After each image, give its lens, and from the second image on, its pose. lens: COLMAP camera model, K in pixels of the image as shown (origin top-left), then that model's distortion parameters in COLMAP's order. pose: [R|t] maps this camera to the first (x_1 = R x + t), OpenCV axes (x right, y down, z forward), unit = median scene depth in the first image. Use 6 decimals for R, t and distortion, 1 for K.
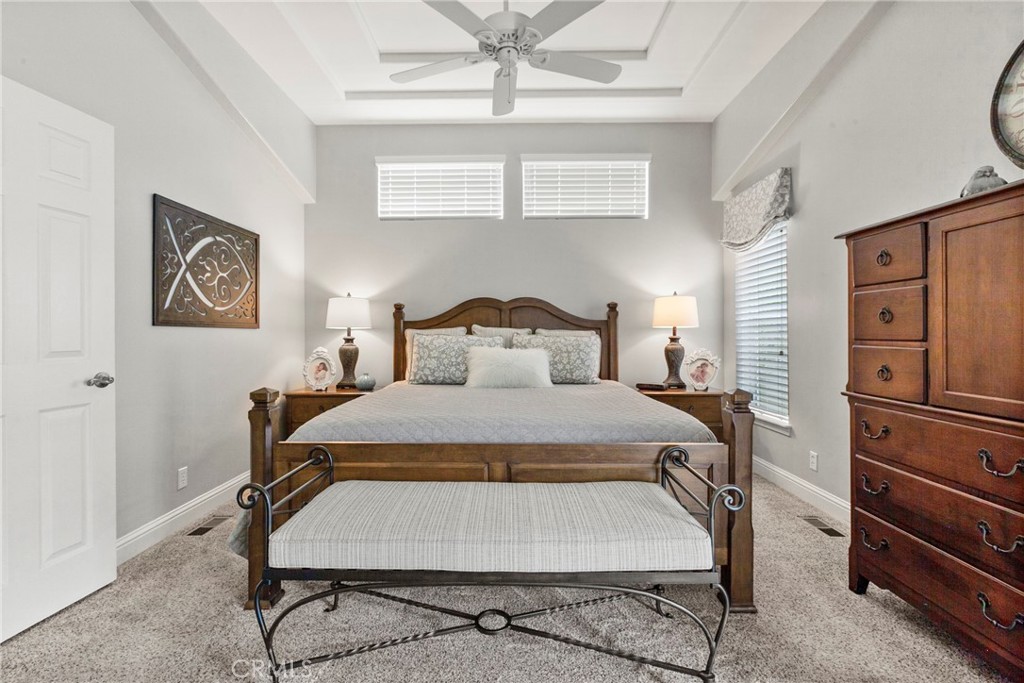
lens RADIAL K [[458.2, 0, 503.6], [0, 458.2, 334.4], [0, 0, 1]] dist [-0.003316, 0.001335]
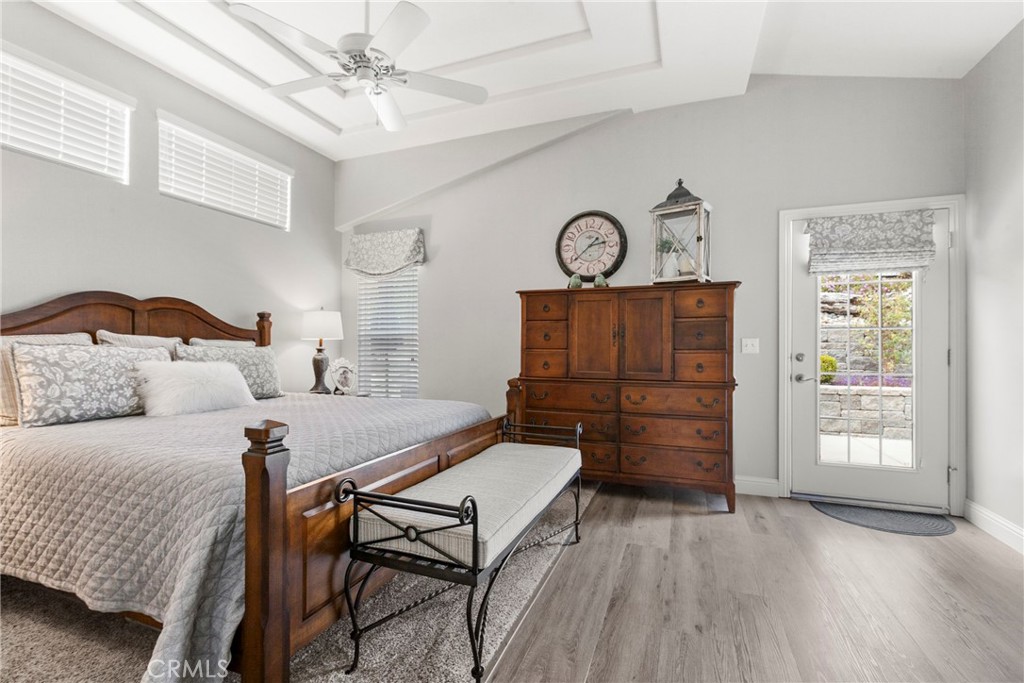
lens RADIAL K [[458.2, 0, 506.7], [0, 458.2, 346.1], [0, 0, 1]] dist [-0.003316, 0.001335]
pose [[0.353916, 0.003949, 0.935269, -0.490770], [-0.002994, 0.999991, -0.003090, 0.002959], [-0.935272, -0.001707, 0.353925, 0.197796]]
